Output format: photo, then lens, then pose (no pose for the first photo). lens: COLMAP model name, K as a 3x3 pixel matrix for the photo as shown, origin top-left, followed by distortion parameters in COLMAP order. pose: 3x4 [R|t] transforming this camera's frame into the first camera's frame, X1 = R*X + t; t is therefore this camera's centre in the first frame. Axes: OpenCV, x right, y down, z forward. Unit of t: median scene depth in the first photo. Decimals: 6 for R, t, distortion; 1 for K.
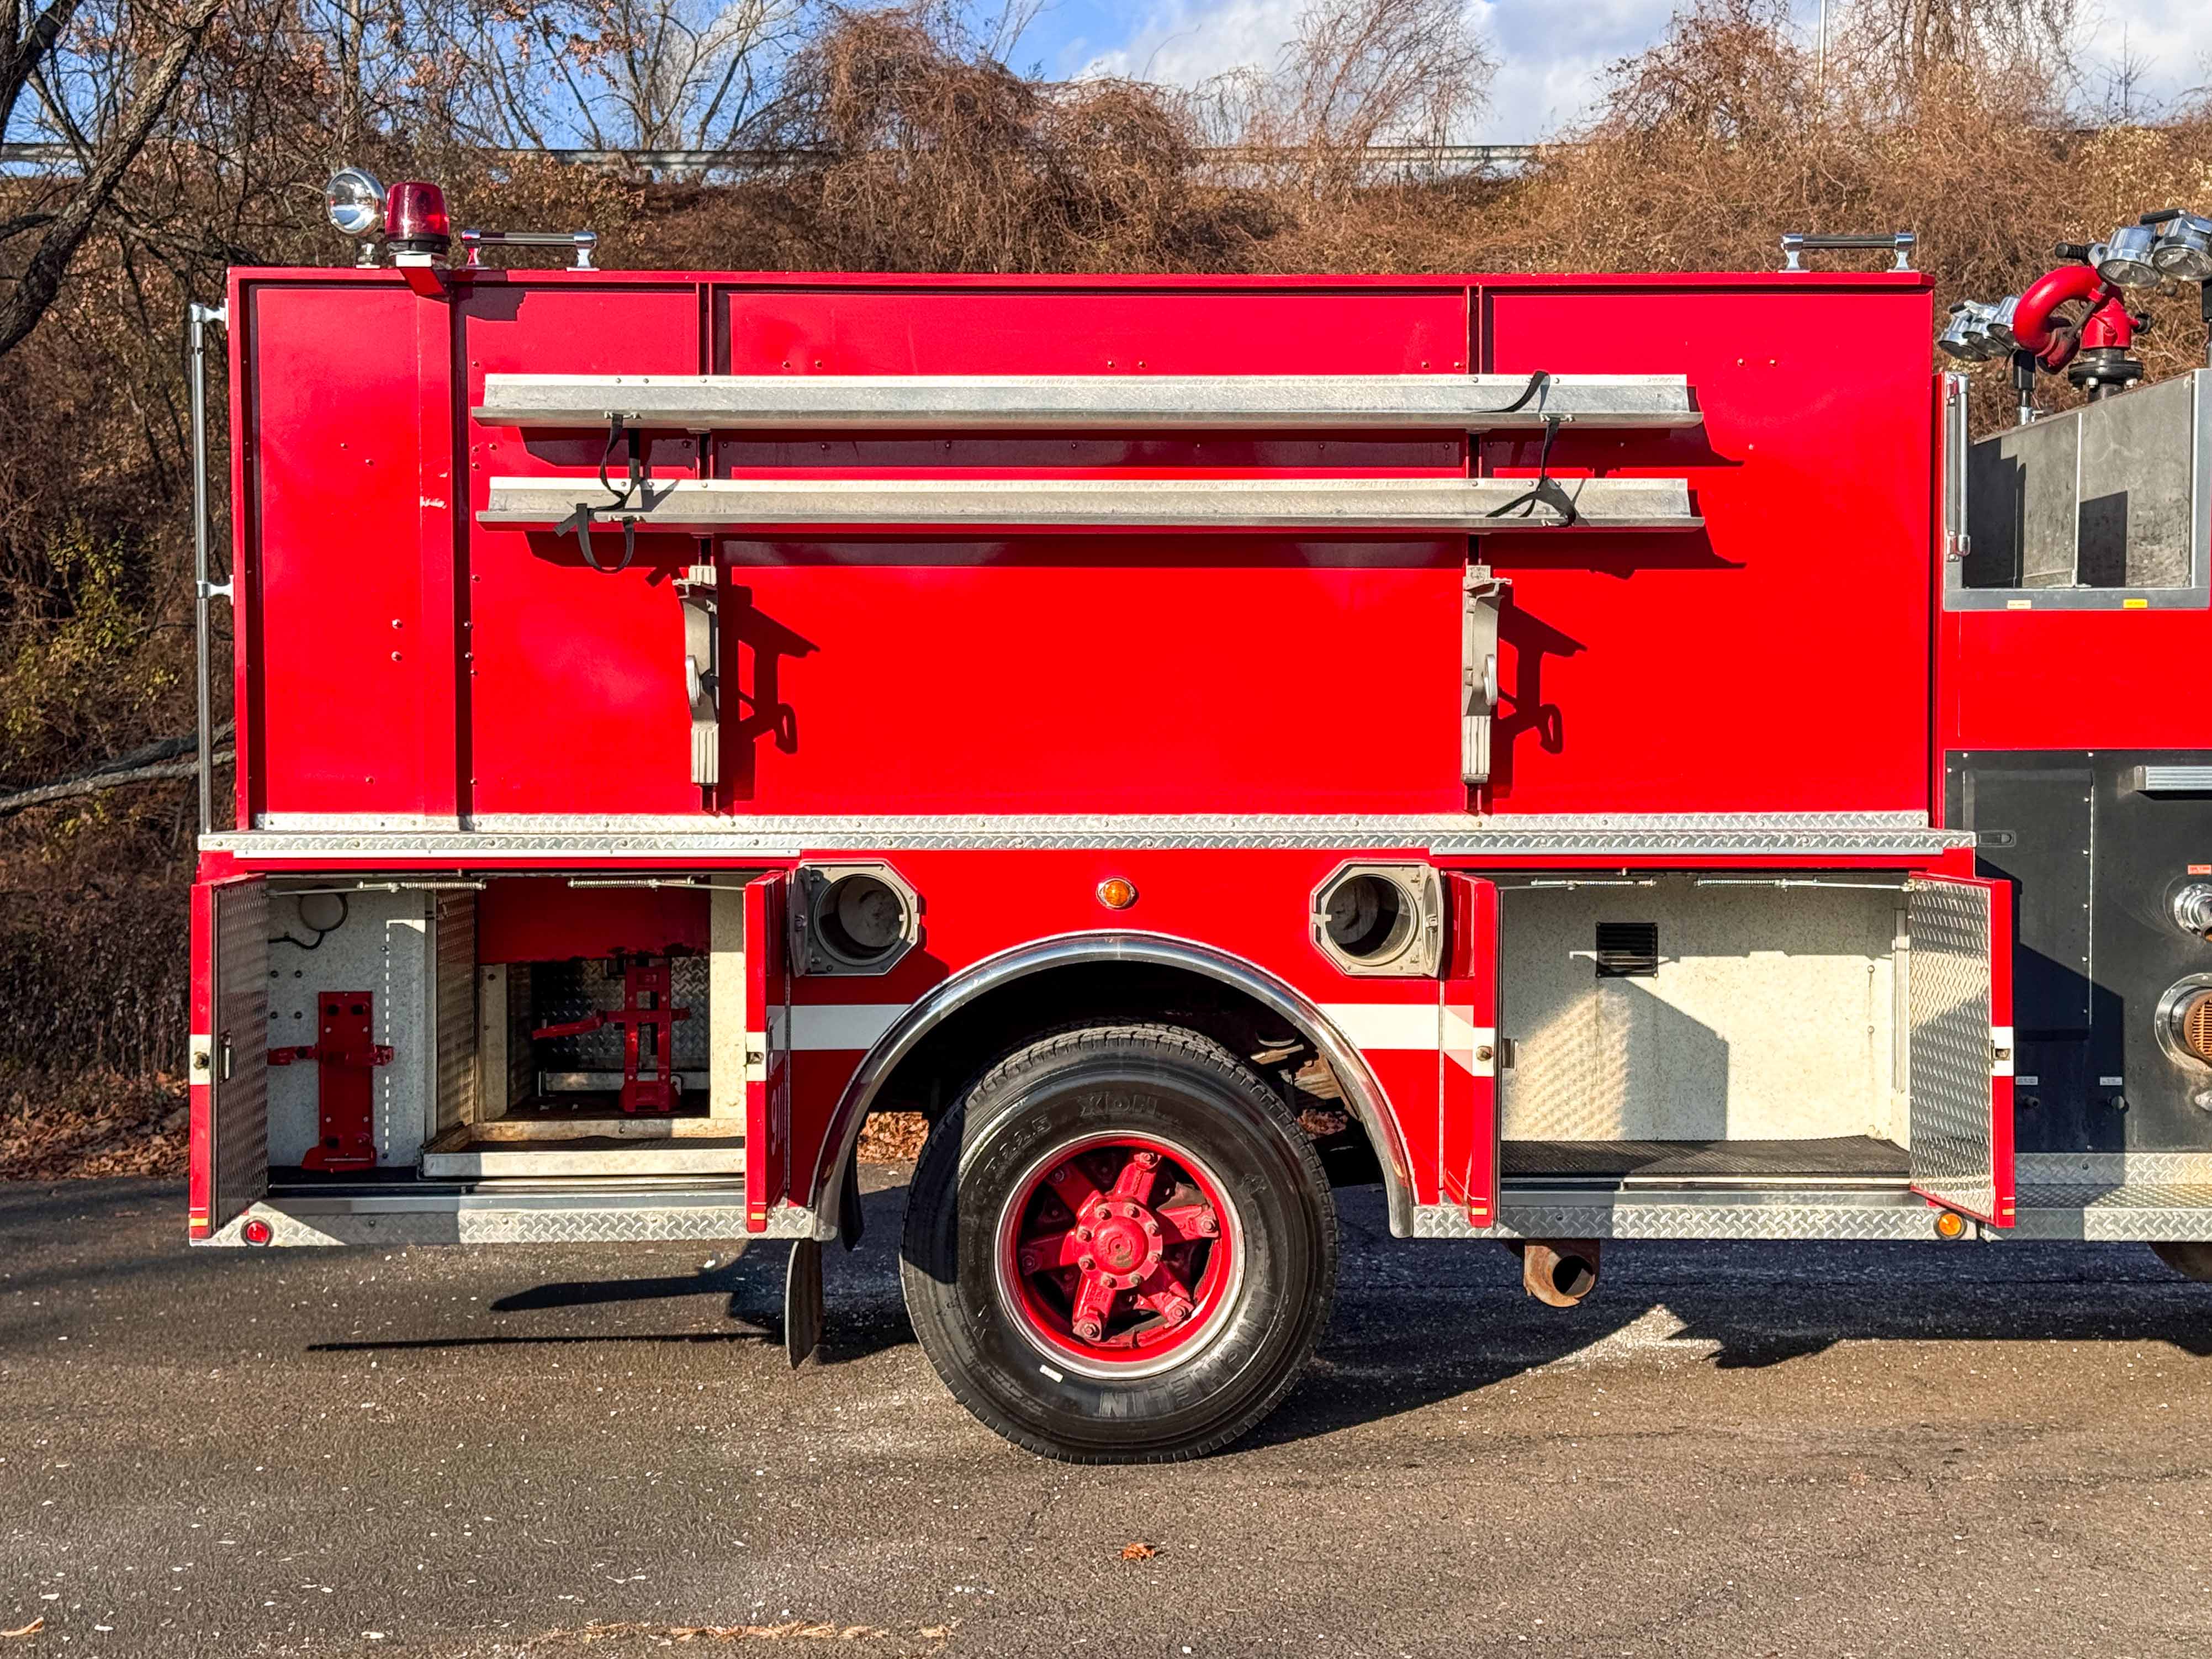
lens RADIAL K [[3079.9, 0, 1106.0], [0, 3079.9, 829.5], [0, 0, 1]] dist [0.131638, -0.127510]
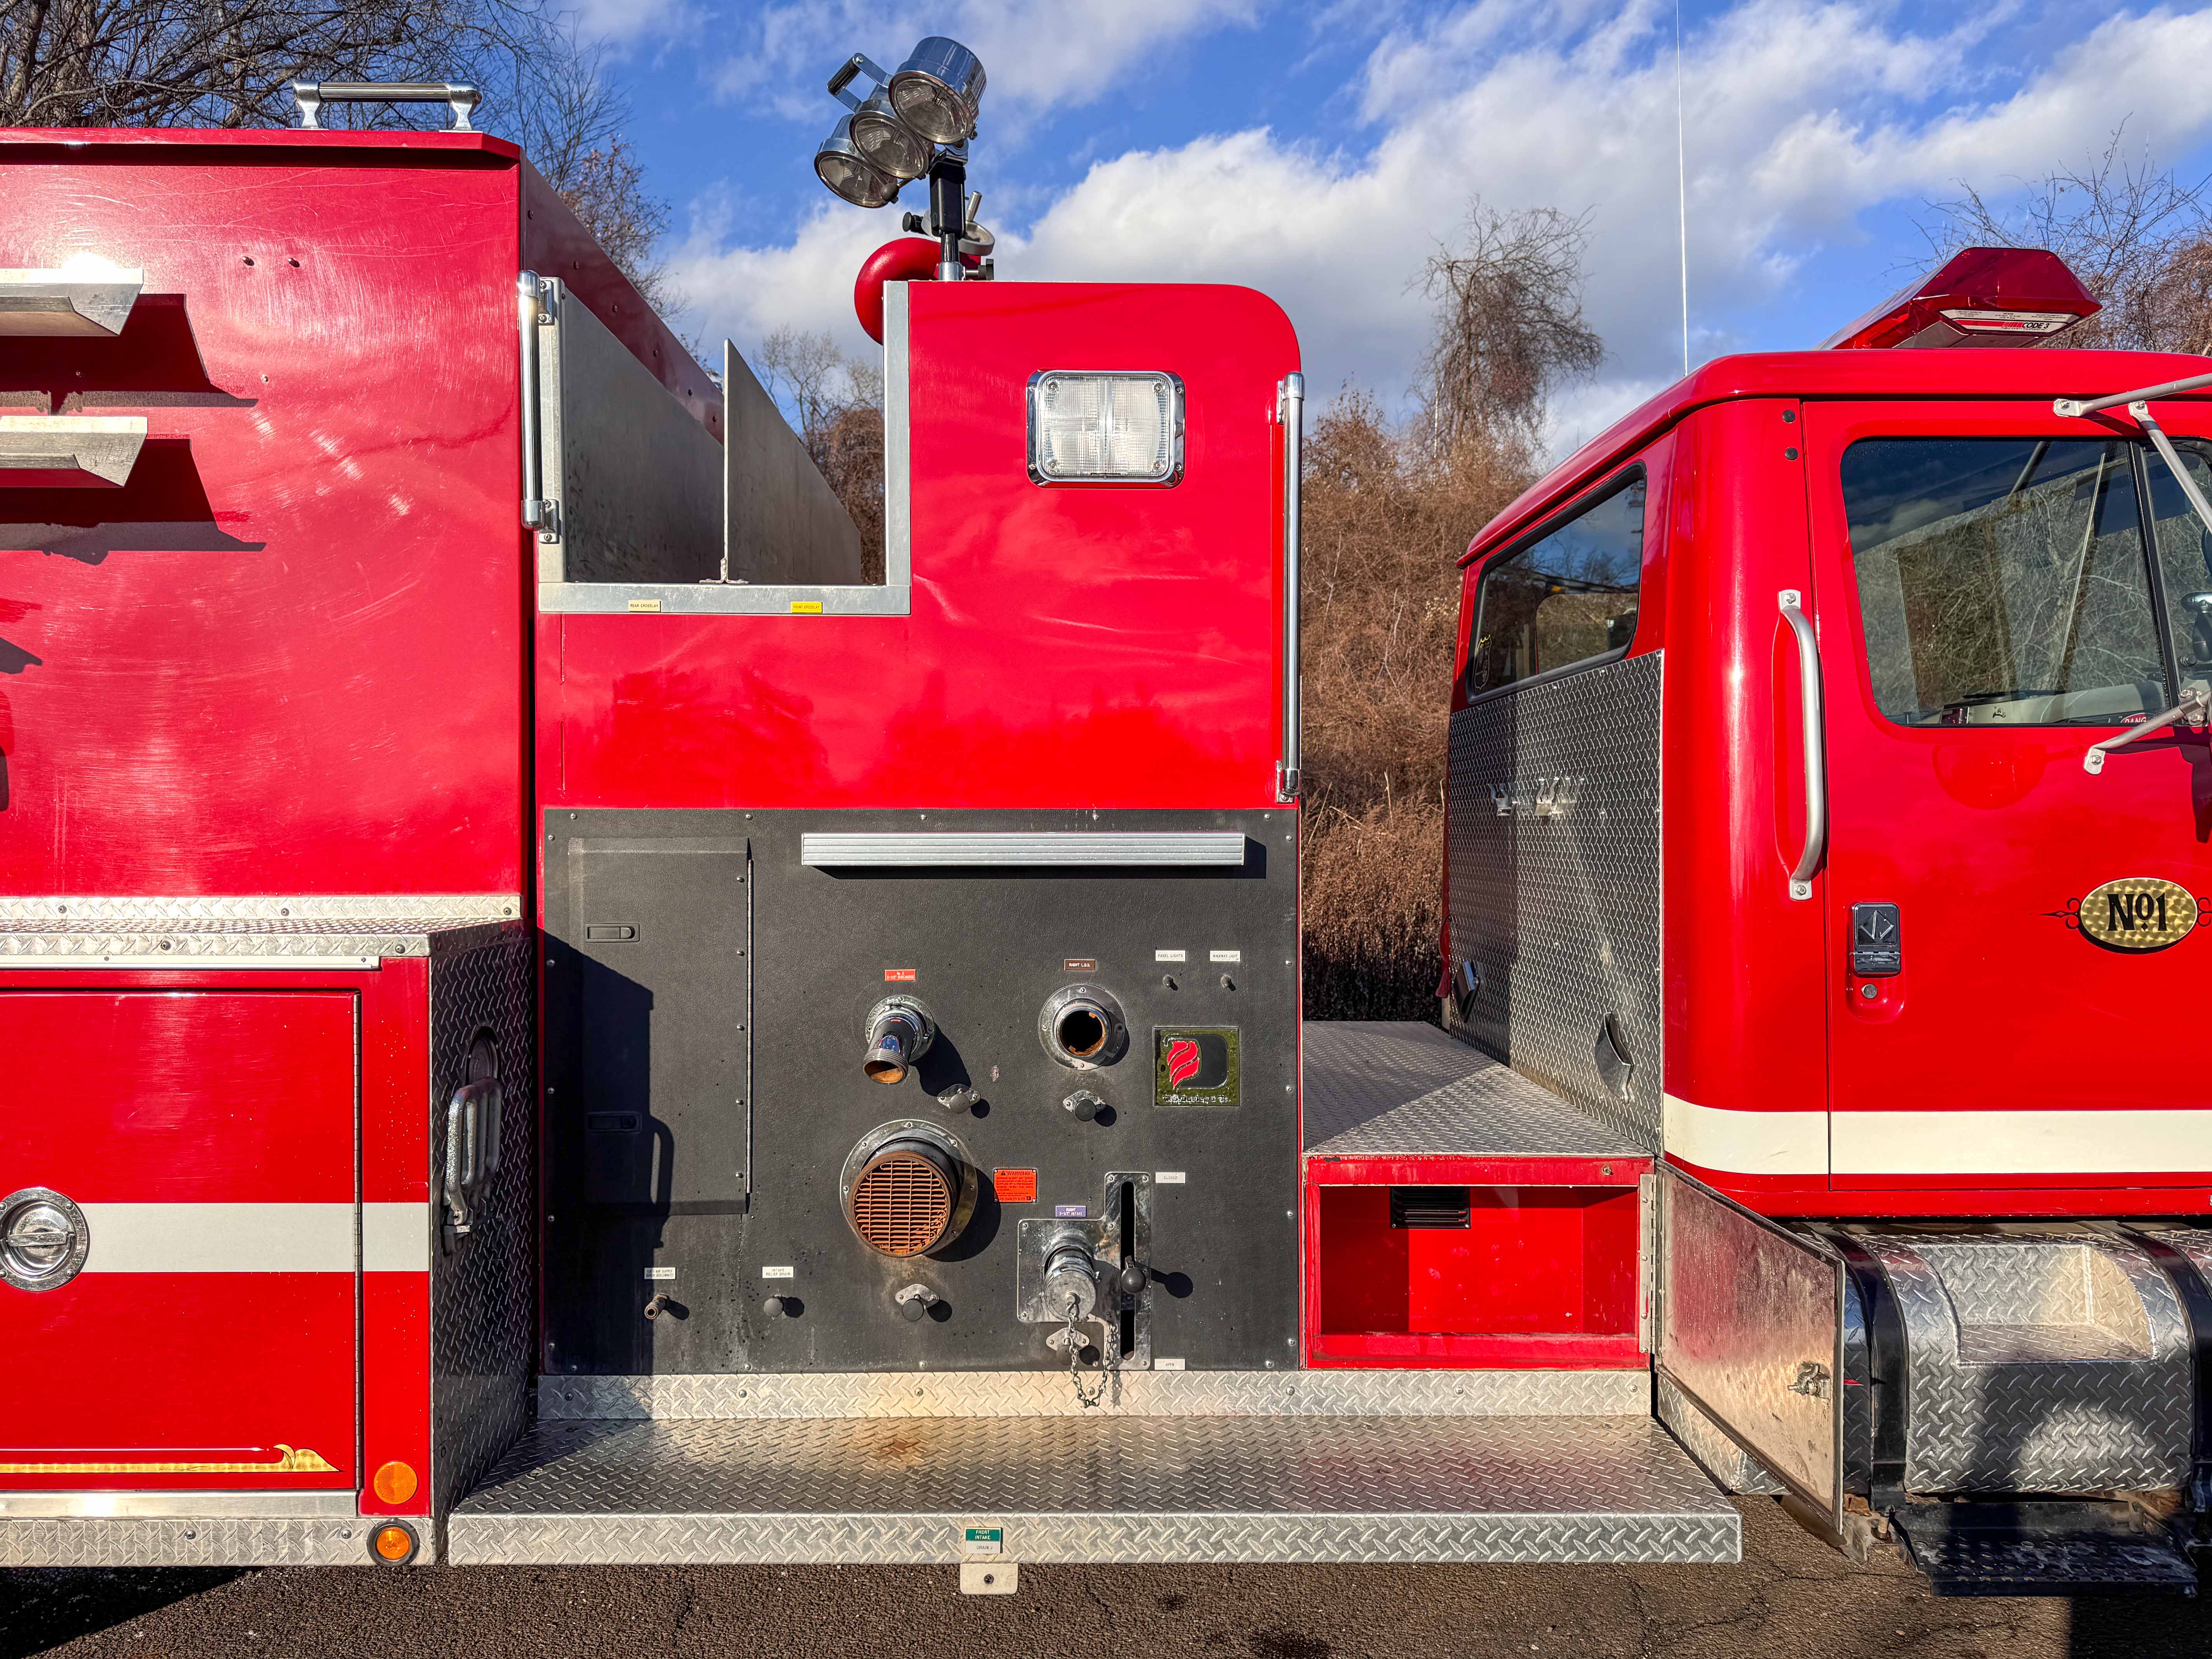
lens RADIAL K [[1526.0, 0, 1111.7], [0, 1526.0, 828.9], [0, 0, 1]] dist [0.172152, -0.226900]
pose [[0.999960, 0.000719, -0.008940, 0.409642], [-0.000945, 0.999680, -0.025297, -0.012146], [0.008919, 0.025305, 0.999640, 0.655056]]
